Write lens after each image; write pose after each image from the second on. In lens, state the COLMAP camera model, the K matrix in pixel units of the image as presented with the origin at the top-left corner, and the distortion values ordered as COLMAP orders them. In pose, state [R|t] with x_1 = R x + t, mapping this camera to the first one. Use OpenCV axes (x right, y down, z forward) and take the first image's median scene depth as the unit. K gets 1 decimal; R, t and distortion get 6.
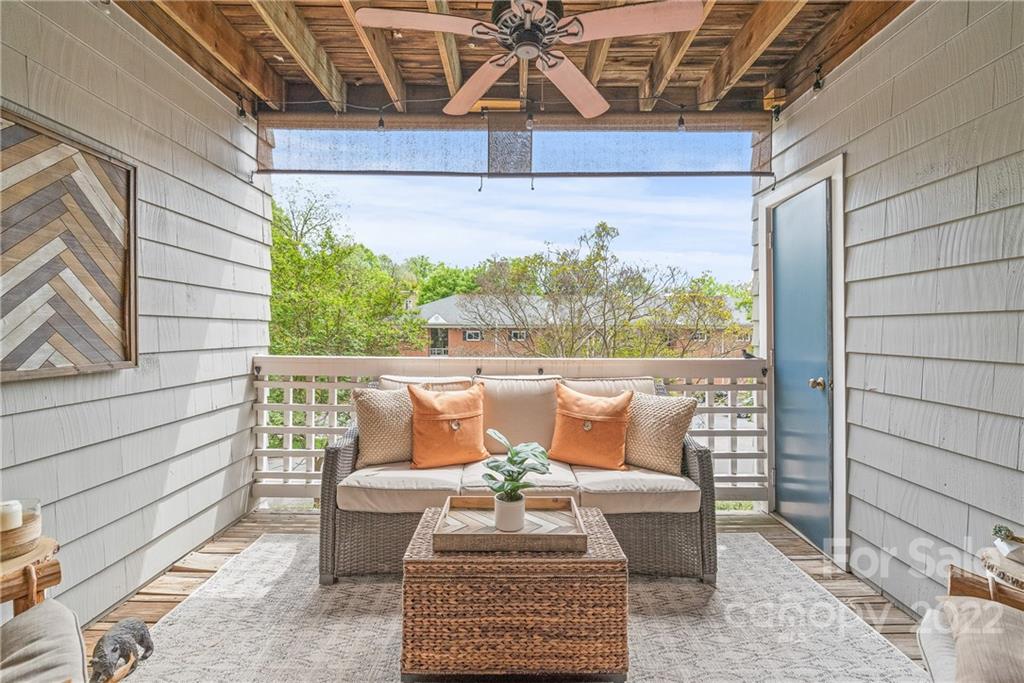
lens RADIAL K [[443.8, 0, 514.1], [0, 443.8, 333.9], [0, 0, 1]] dist [-0.001281, 0.001147]
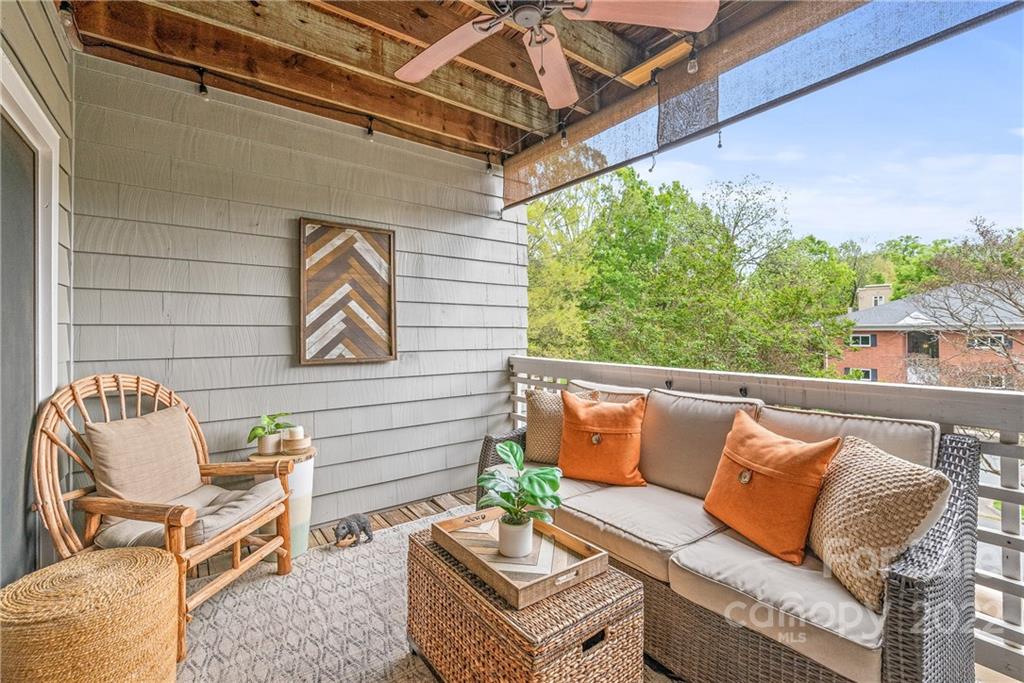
lens RADIAL K [[443.8, 0, 516.1], [0, 443.8, 340.4], [0, 0, 1]] dist [-0.001281, 0.001147]
pose [[0.597209, 0.007994, -0.802046, 0.545723], [-0.003066, 0.999966, 0.007684, -0.005745], [0.802080, -0.002130, 0.597213, 0.346115]]
